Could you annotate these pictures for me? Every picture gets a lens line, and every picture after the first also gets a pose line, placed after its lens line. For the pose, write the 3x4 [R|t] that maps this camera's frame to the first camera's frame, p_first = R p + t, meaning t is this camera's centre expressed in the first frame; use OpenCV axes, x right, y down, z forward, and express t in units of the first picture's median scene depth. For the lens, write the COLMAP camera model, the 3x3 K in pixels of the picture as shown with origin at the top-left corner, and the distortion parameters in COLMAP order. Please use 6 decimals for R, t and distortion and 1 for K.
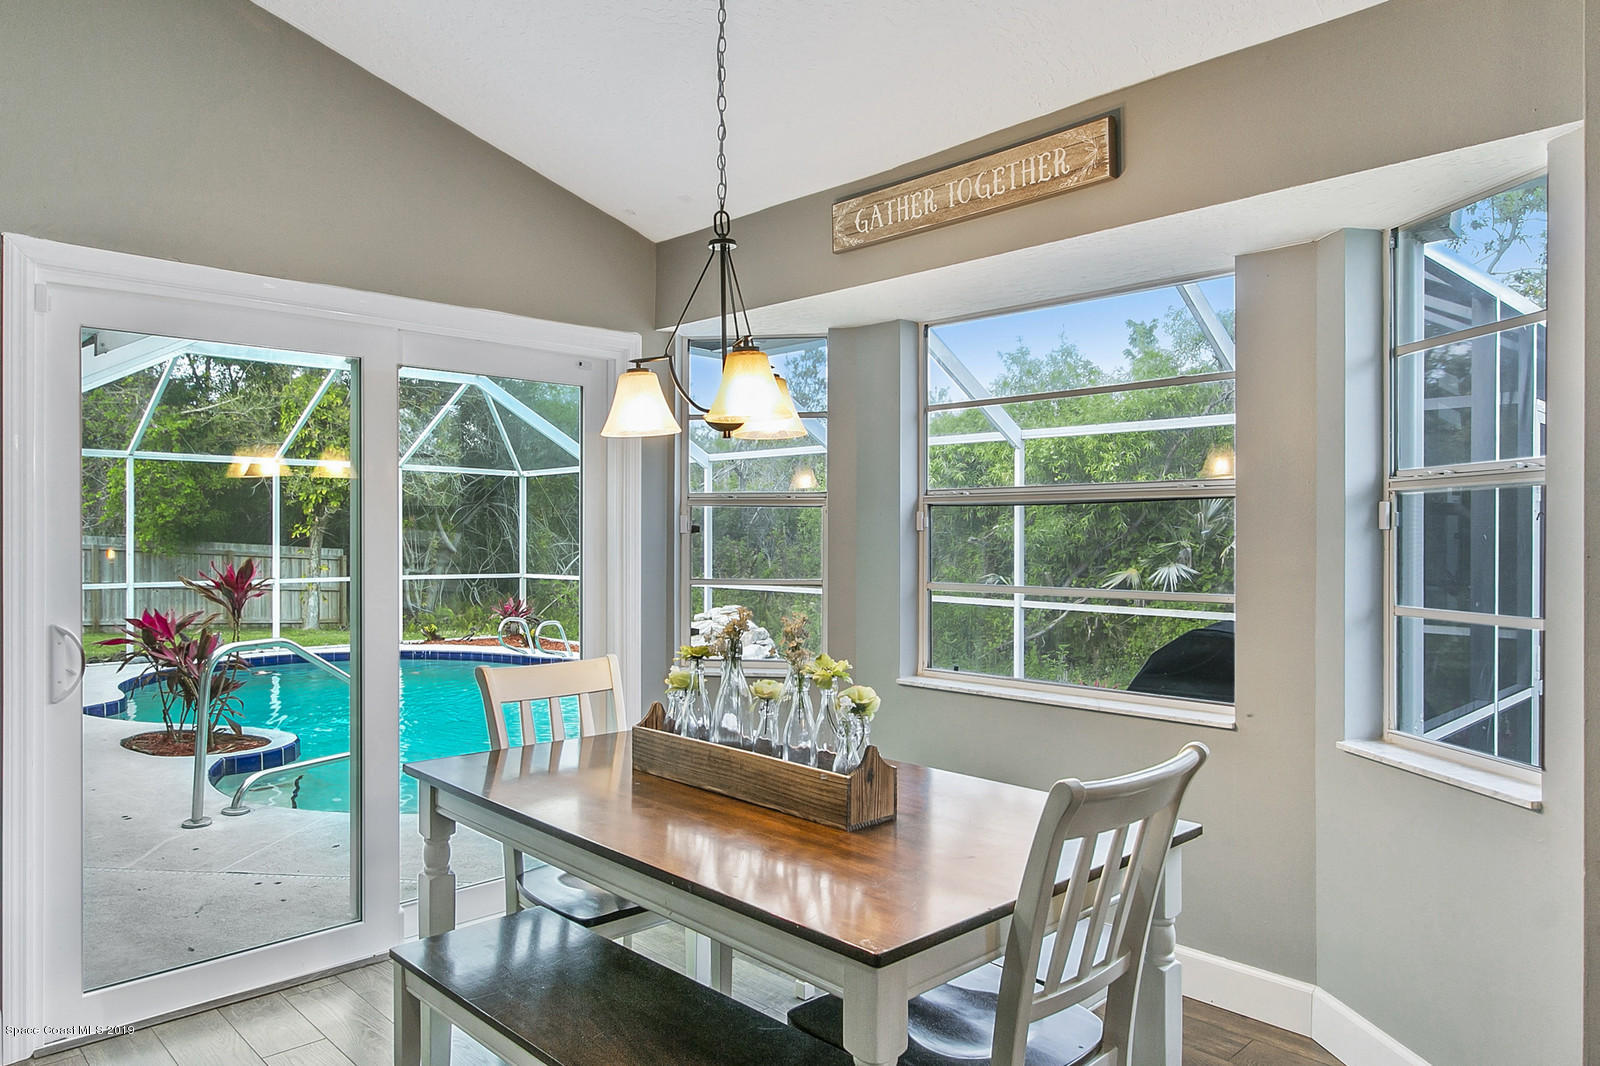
lens RADIAL K [[1044.0, 0, 801.0], [0, 1044.0, 532.1], [0, 0, 1]] dist [-0.016314, 0.013290]
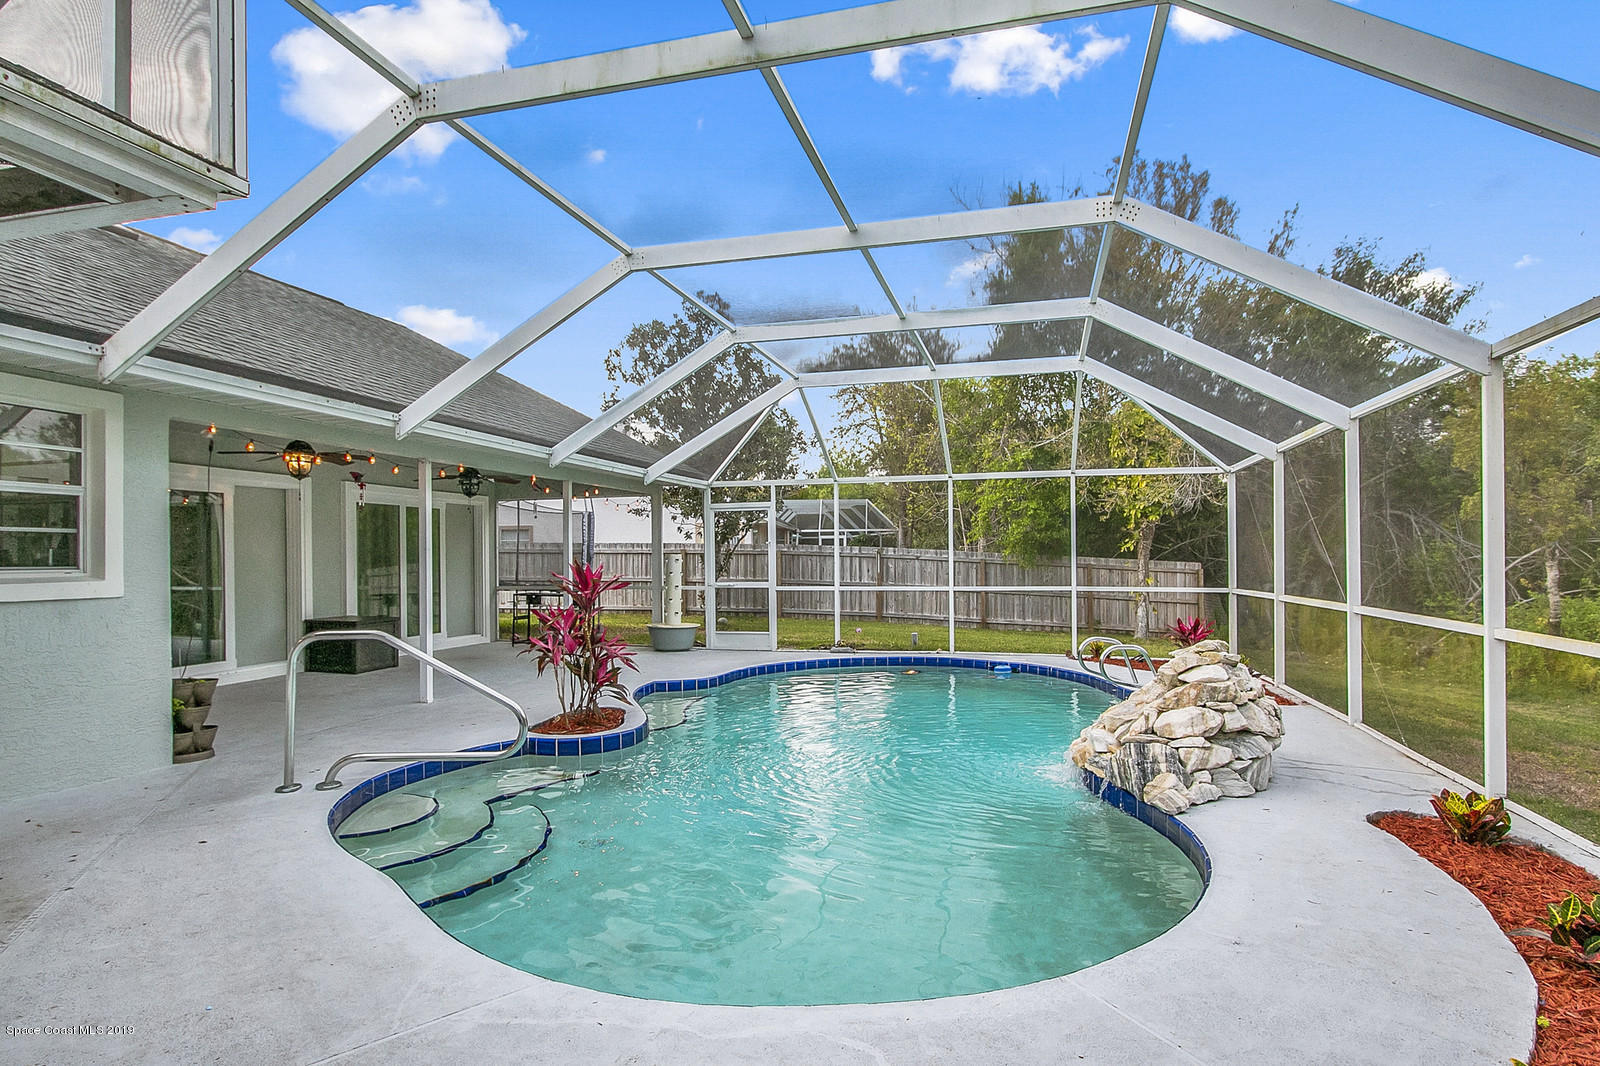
lens RADIAL K [[901.4, 0, 802.4], [0, 901.4, 541.6], [0, 0, 1]] dist [-0.012063, 0.002794]
pose [[0.503959, -0.020419, -0.863486, 0.193489], [0.011037, 0.999791, -0.017201, 0.010456], [0.863657, -0.000862, 0.504079, 0.340632]]
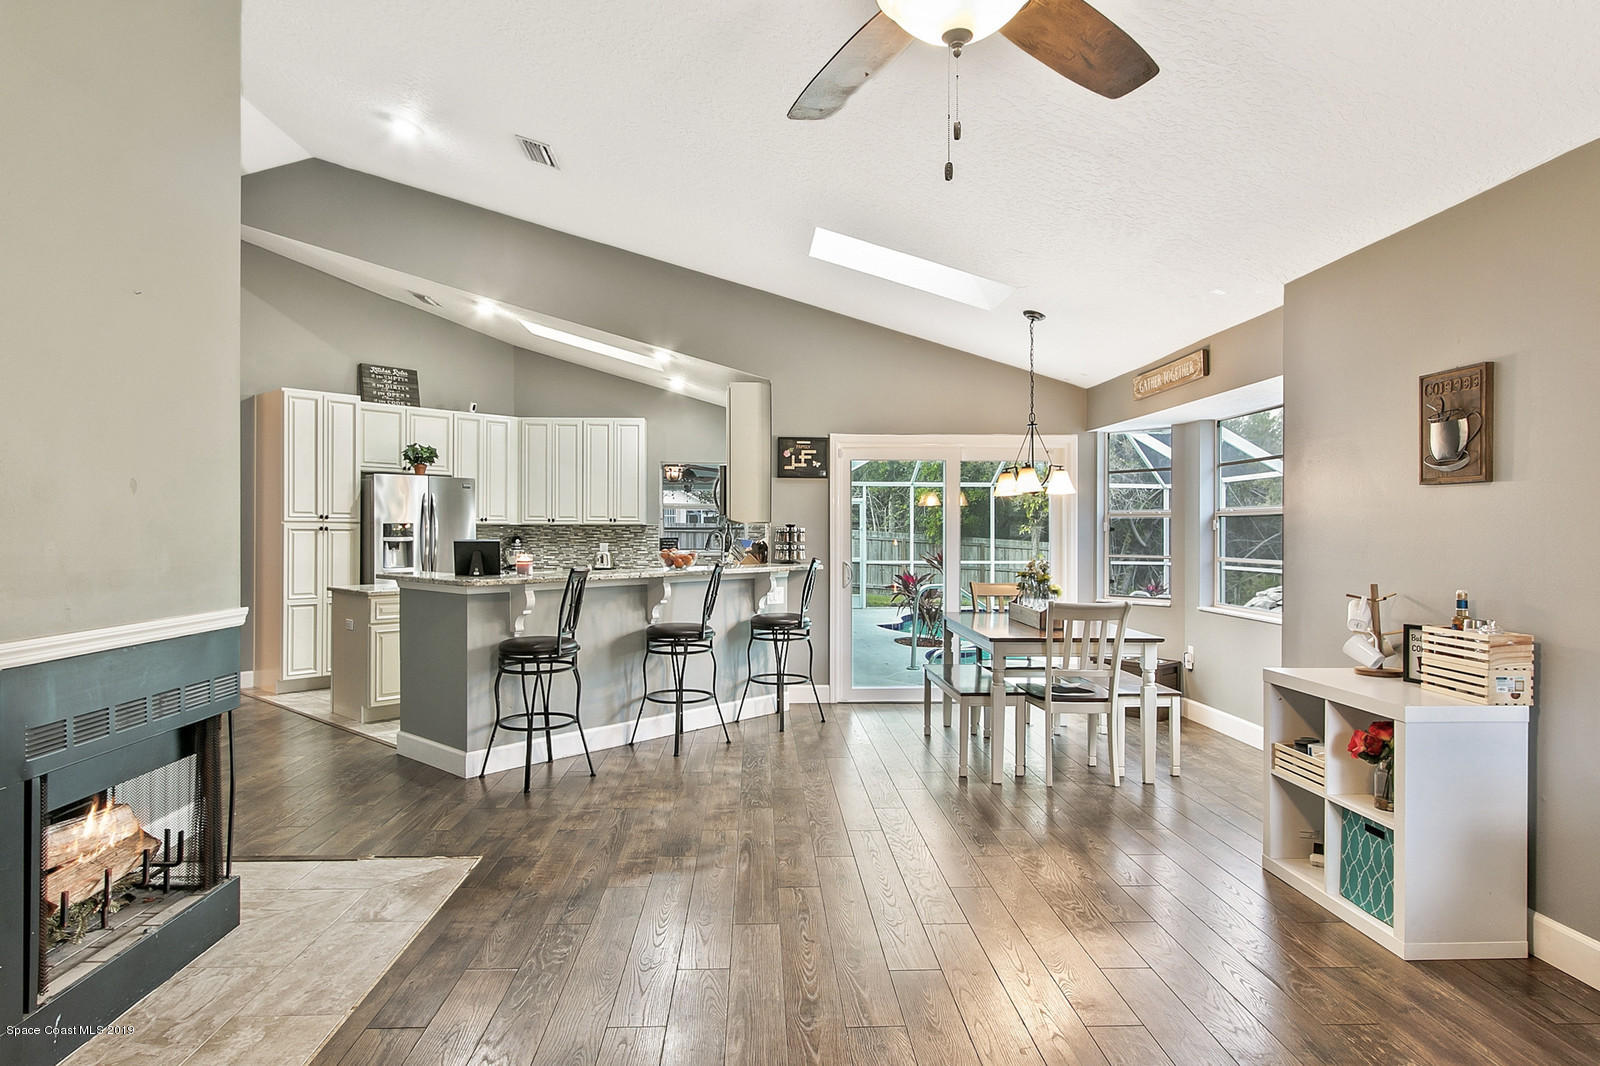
lens RADIAL K [[937.3, 0, 816.1], [0, 937.3, 529.7], [0, 0, 1]] dist [-0.015812, -0.000583]
pose [[0.759439, 0.000389, -0.650579, 0.171645], [-0.000663, 1.000000, -0.000176, -0.000363], [0.650578, 0.000565, 0.759439, -0.193970]]
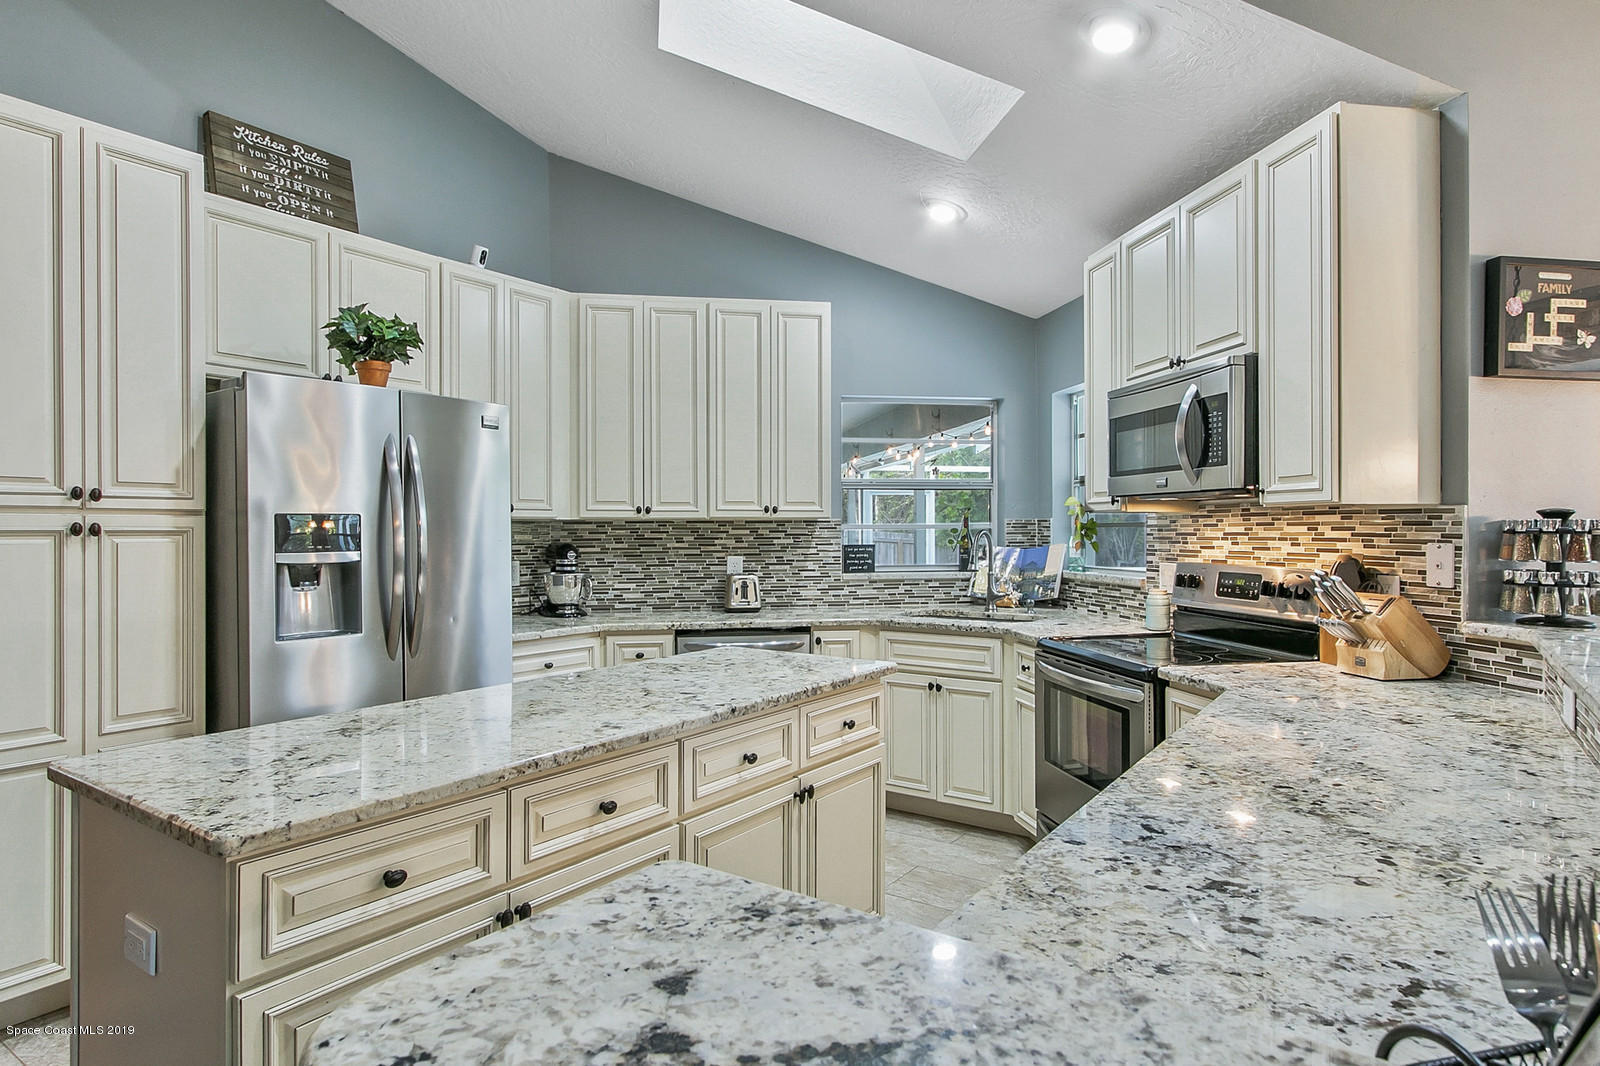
lens RADIAL K [[901.4, 0, 802.9], [0, 901.4, 535.5], [0, 0, 1]] dist [-0.012063, 0.002794]
pose [[0.828419, -0.000400, -0.560109, -0.161963], [0.004278, 0.999975, 0.005613, -0.000091], [0.560092, -0.007046, 0.828400, -0.045076]]
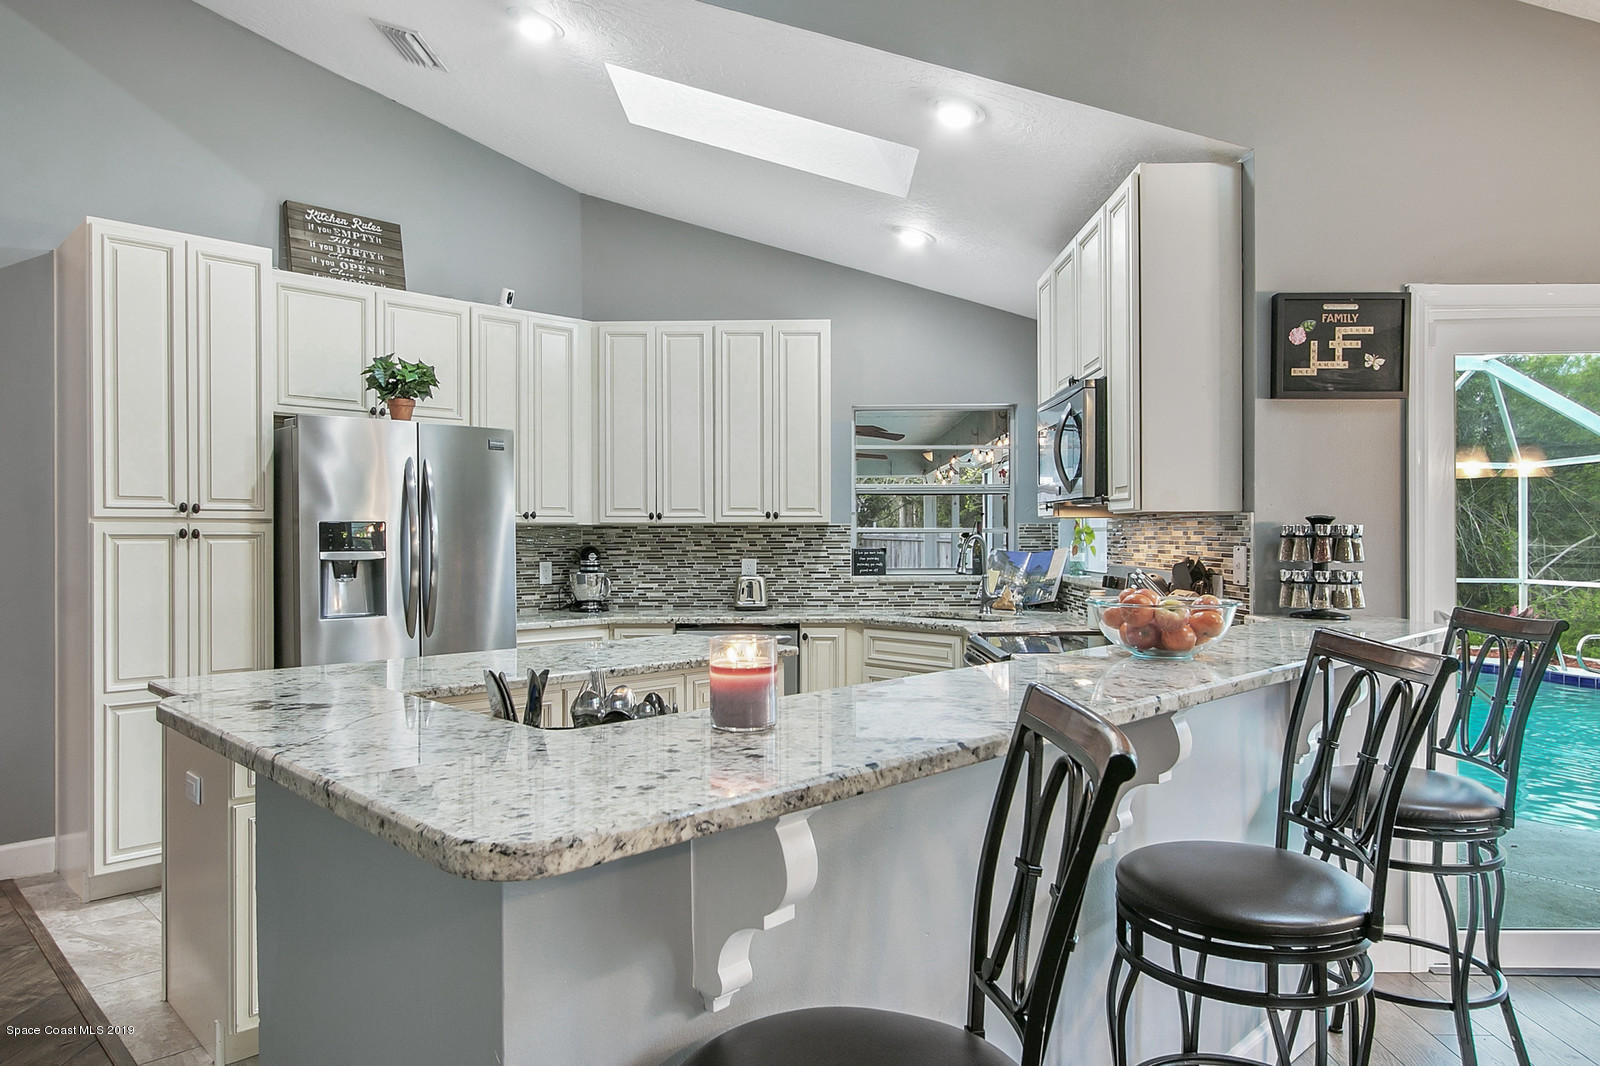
lens RADIAL K [[1044.0, 0, 806.6], [0, 1044.0, 538.3], [0, 0, 1]] dist [-0.016314, 0.013290]
pose [[0.712505, -0.000870, -0.701666, -0.071558], [0.004115, 0.999987, 0.002939, 0.000147], [0.701655, -0.004981, 0.712499, -0.059556]]
